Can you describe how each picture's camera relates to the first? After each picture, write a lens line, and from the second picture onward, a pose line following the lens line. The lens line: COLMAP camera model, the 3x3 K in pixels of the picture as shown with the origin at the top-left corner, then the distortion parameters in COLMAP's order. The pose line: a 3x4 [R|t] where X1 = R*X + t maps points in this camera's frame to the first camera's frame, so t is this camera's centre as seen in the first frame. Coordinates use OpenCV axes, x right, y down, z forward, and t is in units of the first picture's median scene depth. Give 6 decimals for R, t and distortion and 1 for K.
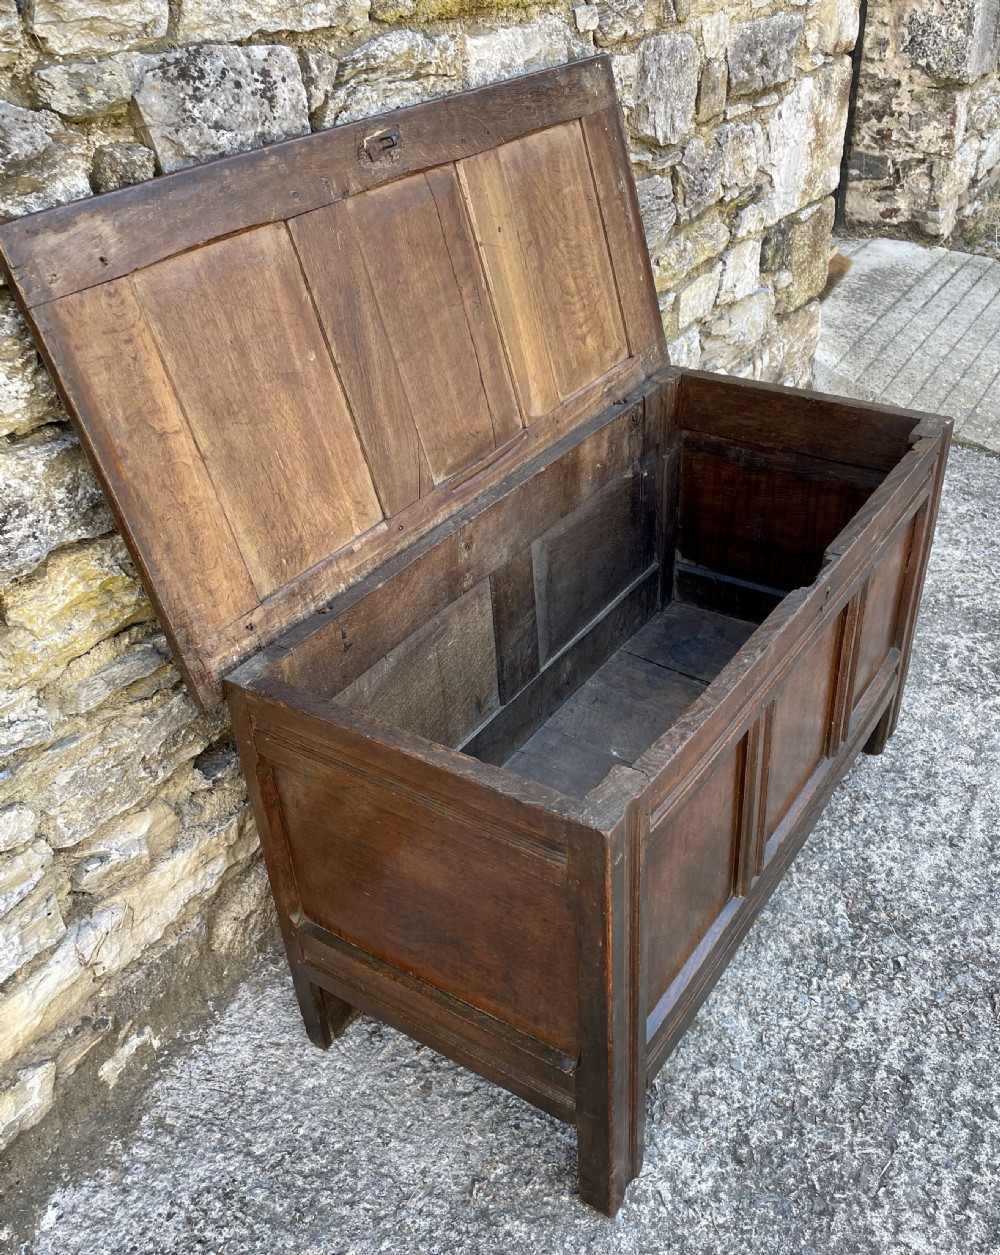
lens RADIAL K [[1159.7, 0, 567.3], [0, 1159.7, 648.8], [0, 0, 1]] dist [0.091804, -0.136208]
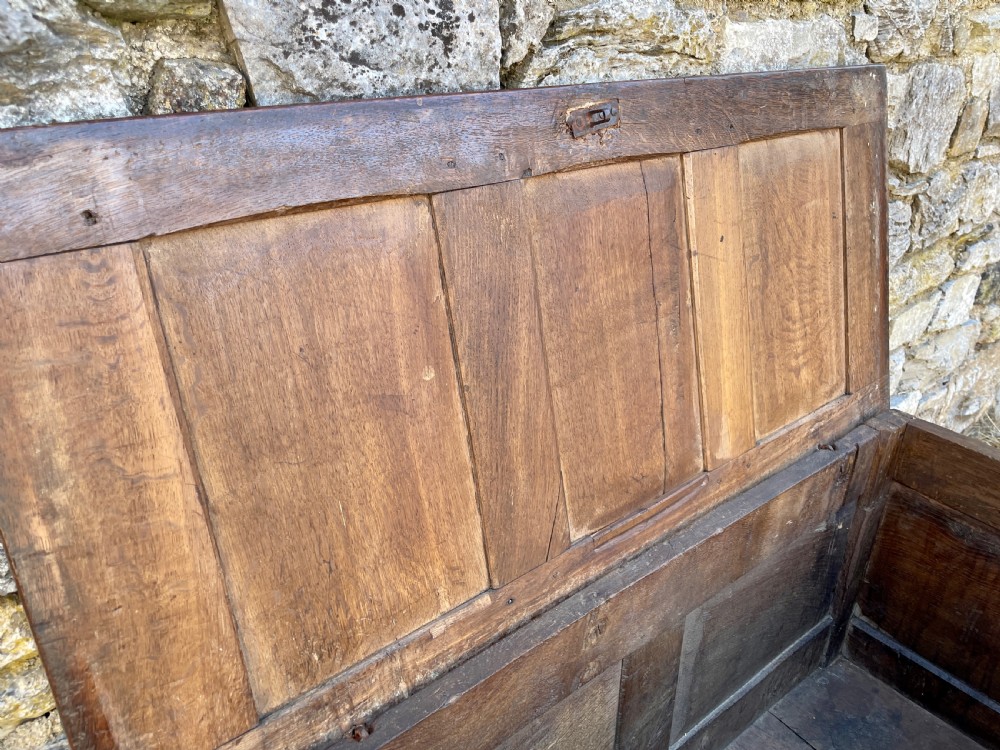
lens RADIAL K [[759.3, 0, 505.2], [0, 759.3, 366.1], [0, 0, 1]] dist [0.091107, -0.131146]
pose [[0.942856, 0.185214, -0.276982, -0.038880], [-0.223720, 0.967927, -0.114309, -0.190999], [0.246926, 0.169743, 0.954052, 0.504416]]
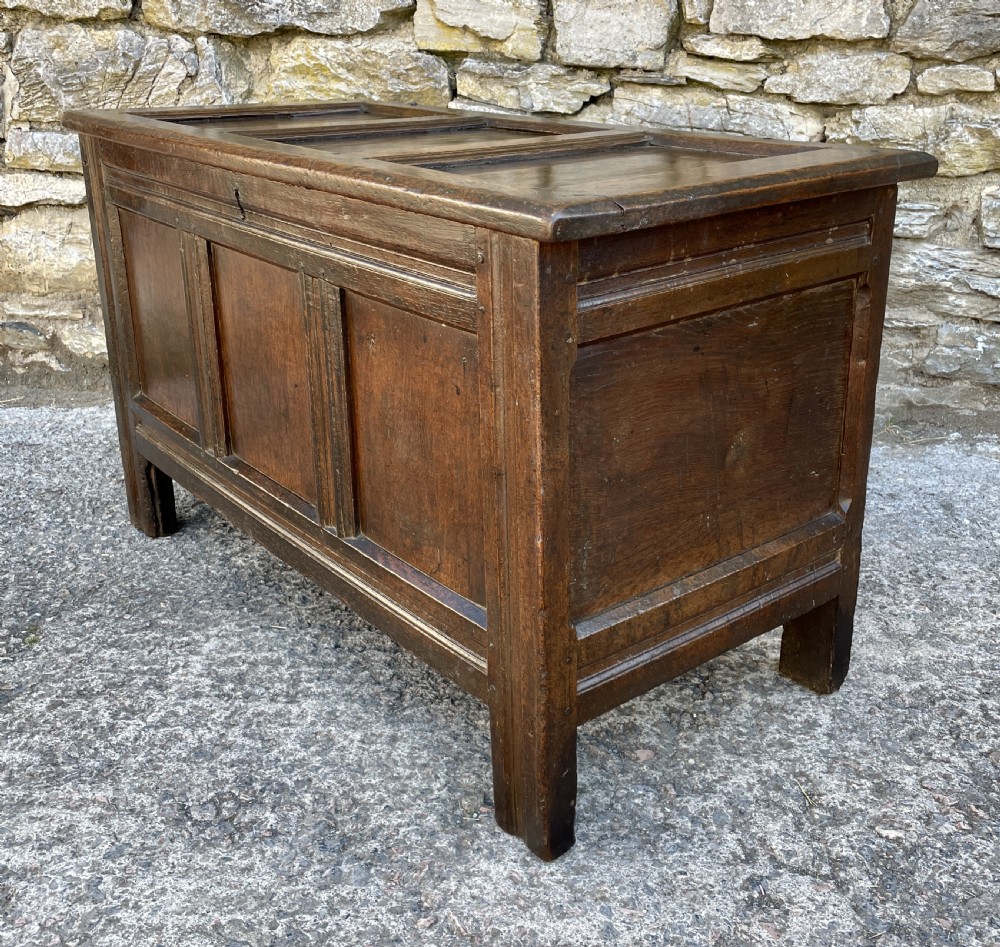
lens RADIAL K [[1139.1, 0, 540.8], [0, 1139.1, 449.2], [0, 0, 1]] dist [0.064614, -0.078886]
pose [[0.371039, 0.344421, -0.862383, 1.186098], [-0.535375, 0.838138, 0.104394, 0.055472], [0.758751, 0.422964, 0.495376, 0.561028]]
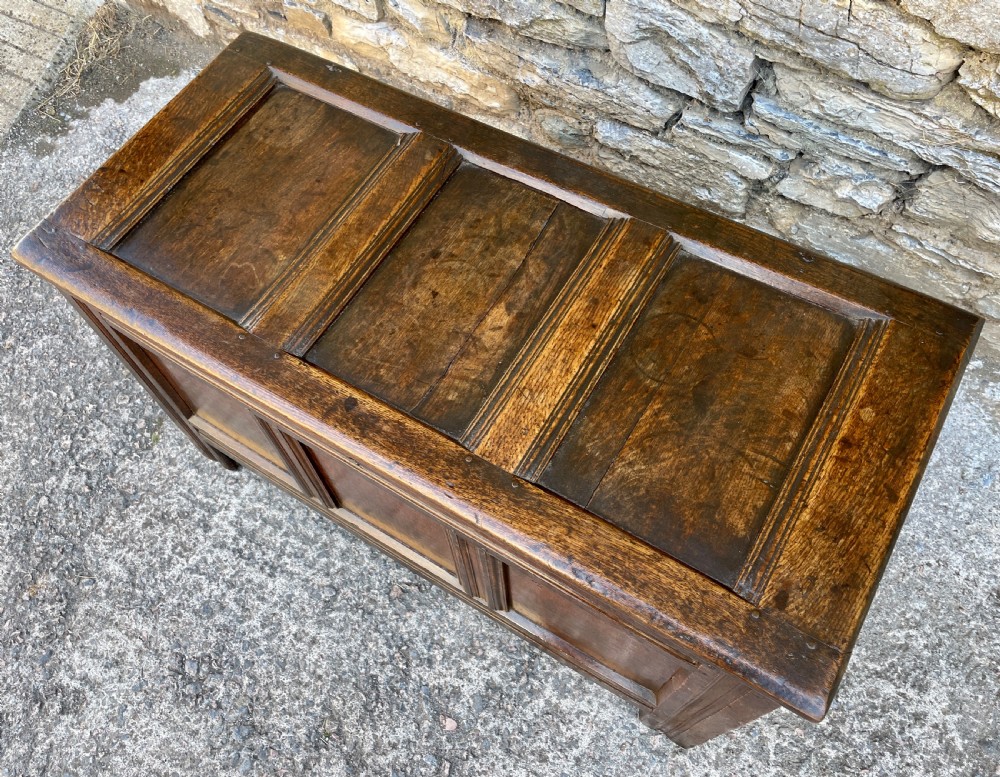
lens RADIAL K [[790.6, 0, 473.4], [0, 790.6, 399.6], [0, 0, 1]] dist [0.079601, -0.110419]
pose [[-0.027112, 0.891423, -0.452361, 0.634960], [-0.508790, 0.377221, 0.773845, -0.553104], [0.860464, 0.251137, 0.443320, 0.671926]]
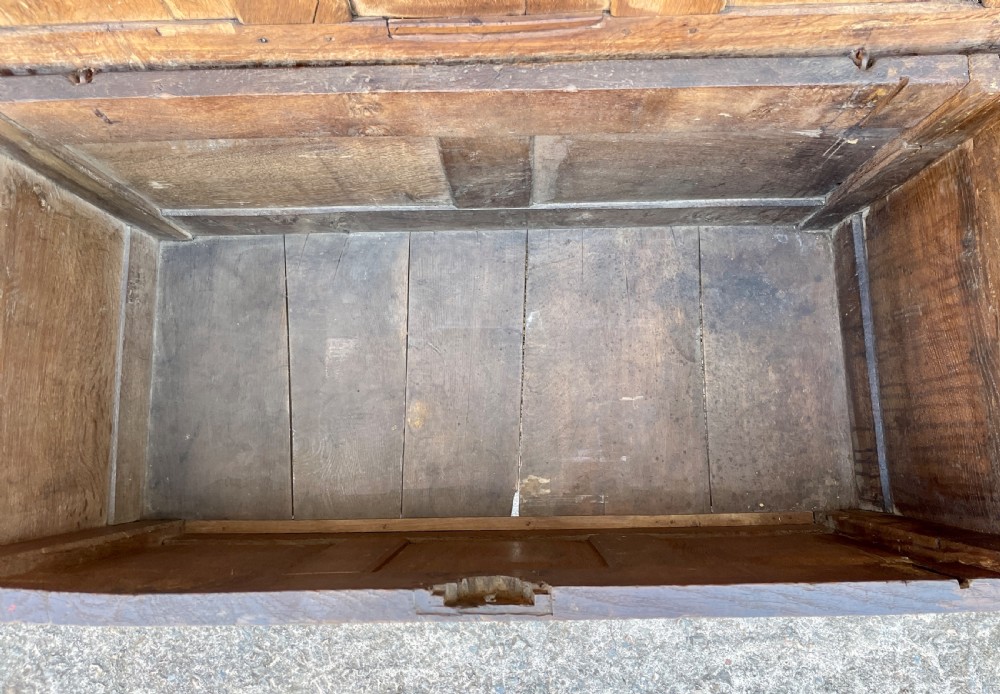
lens RADIAL K [[758.8, 0, 511.4], [0, 758.8, 321.2], [0, 0, 1]] dist [0.083556, -0.115125]
pose [[0.535646, 0.836066, -0.118647, 0.131429], [-0.479393, 0.416739, 0.772342, -0.458240], [0.695173, -0.356824, 0.624028, 0.748987]]
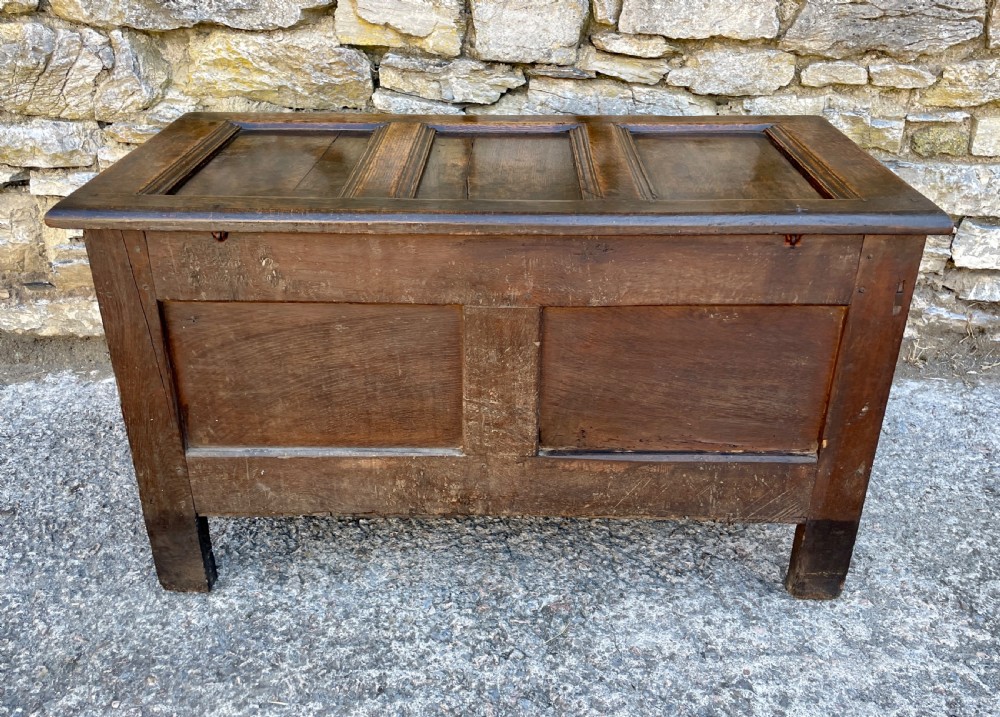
lens RADIAL K [[878.8, 0, 510.9], [0, 878.8, 303.5], [0, 0, 1]] dist [0.080371, -0.109977]
pose [[0.518867, 0.394629, -0.758317, 0.837195], [-0.506465, 0.856535, 0.099201, -0.070129], [0.688673, 0.332589, 0.644294, 0.468737]]
